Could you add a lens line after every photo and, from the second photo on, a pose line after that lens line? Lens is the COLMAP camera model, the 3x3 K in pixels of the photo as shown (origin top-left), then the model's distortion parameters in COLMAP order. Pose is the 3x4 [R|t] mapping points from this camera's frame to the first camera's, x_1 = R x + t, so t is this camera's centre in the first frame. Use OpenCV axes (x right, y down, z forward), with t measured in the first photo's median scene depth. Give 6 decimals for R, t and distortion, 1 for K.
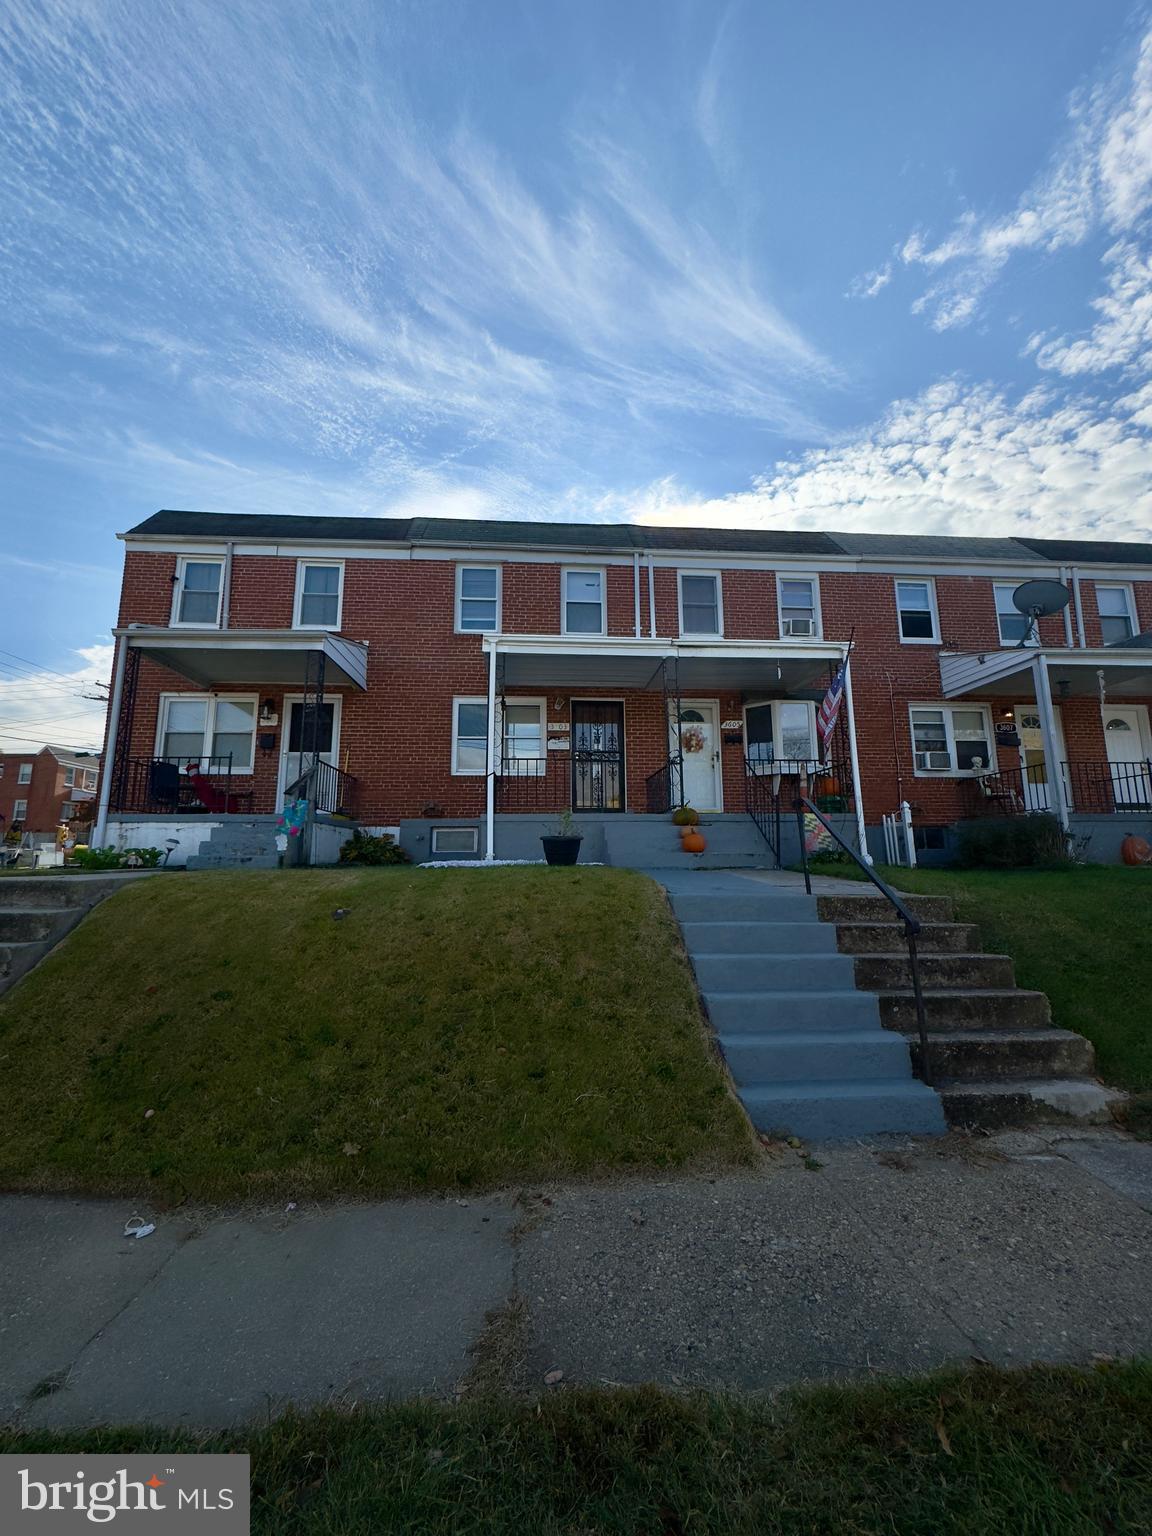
lens RADIAL K [[613.6, 0, 574.8], [0, 613.6, 762.3], [0, 0, 1]] dist [0.000367, -0.000230]
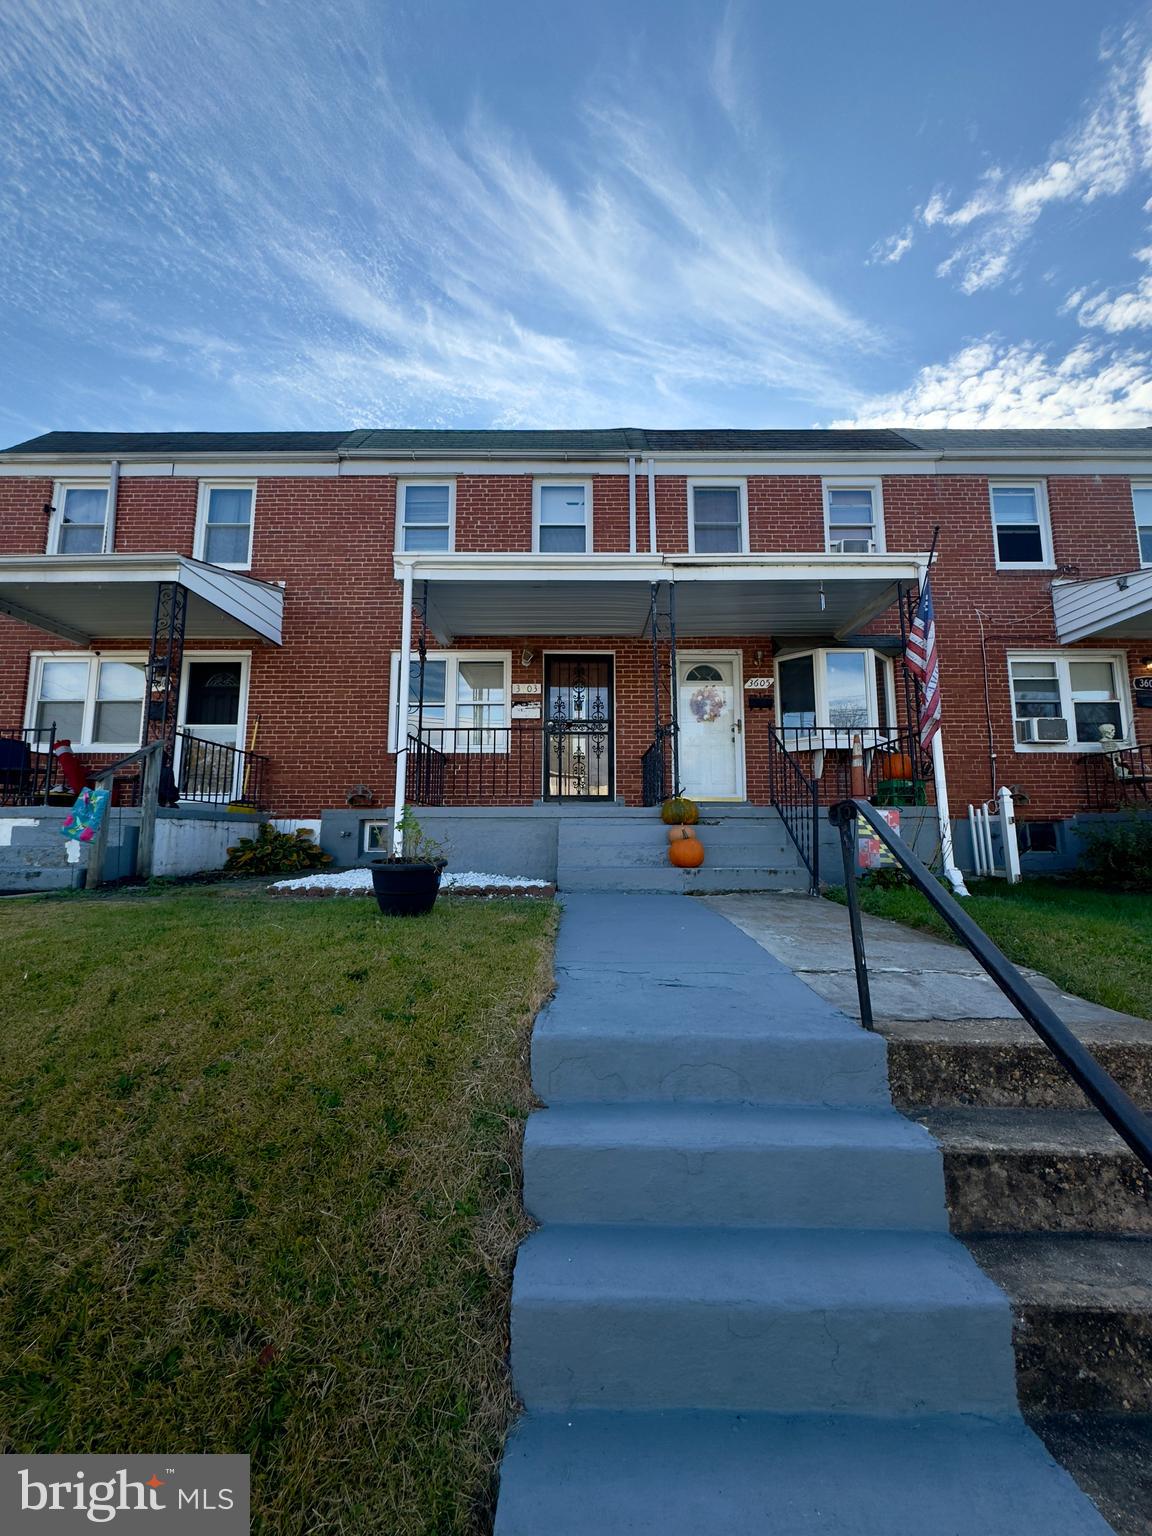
lens RADIAL K [[613.6, 0, 575.1], [0, 613.6, 763.3], [0, 0, 1]] dist [0.000367, -0.000230]
pose [[0.997201, -0.003337, -0.074687, 0.089262], [0.006073, 0.999318, 0.036429, 0.007171], [0.074515, -0.036781, 0.996541, 0.238972]]
